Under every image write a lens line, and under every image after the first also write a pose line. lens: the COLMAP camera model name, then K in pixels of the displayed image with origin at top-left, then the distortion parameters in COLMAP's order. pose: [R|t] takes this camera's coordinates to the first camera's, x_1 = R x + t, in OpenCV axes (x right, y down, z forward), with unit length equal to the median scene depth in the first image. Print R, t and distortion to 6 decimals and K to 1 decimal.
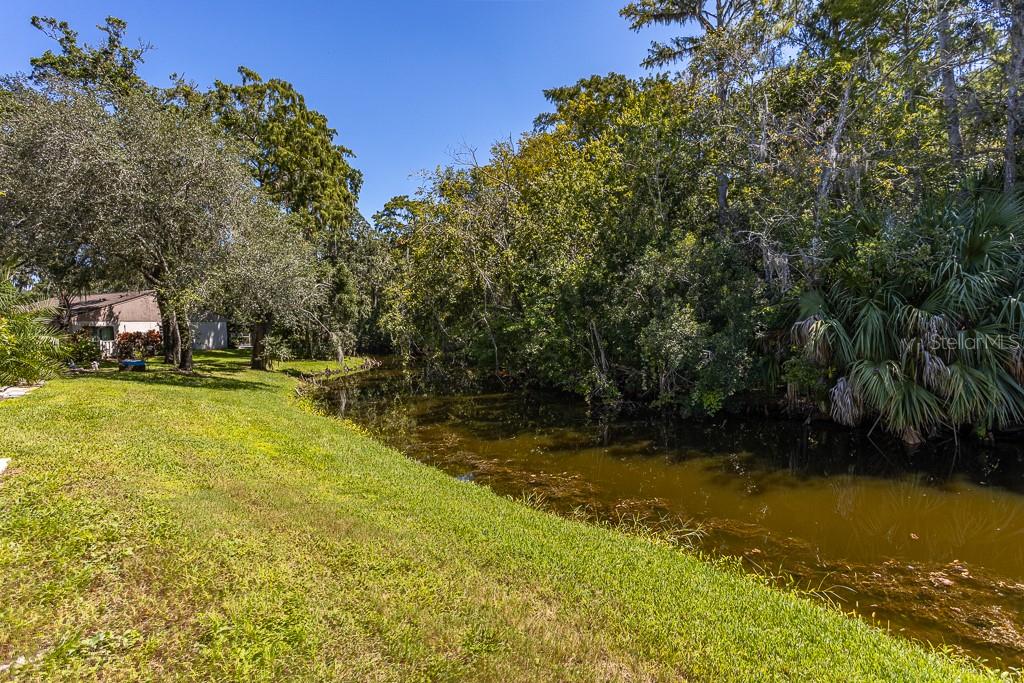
lens RADIAL K [[525.5, 0, 512.0], [0, 525.5, 341.5], [0, 0, 1]] dist [-0.001936, 0.000901]
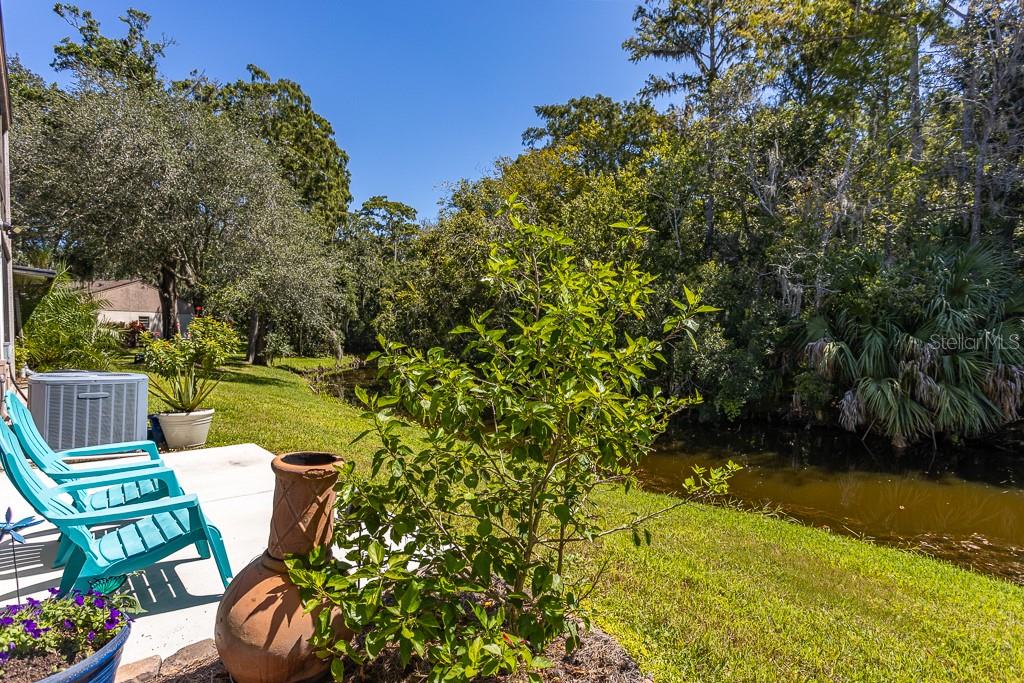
lens RADIAL K [[519.4, 0, 515.0], [0, 519.4, 341.1], [0, 0, 1]] dist [-0.004901, 0.001464]
pose [[0.995263, 0.035603, 0.090469, -0.105729], [-0.035180, 0.999361, -0.006270, -0.004866], [-0.090635, 0.003058, 0.995879, -0.047614]]
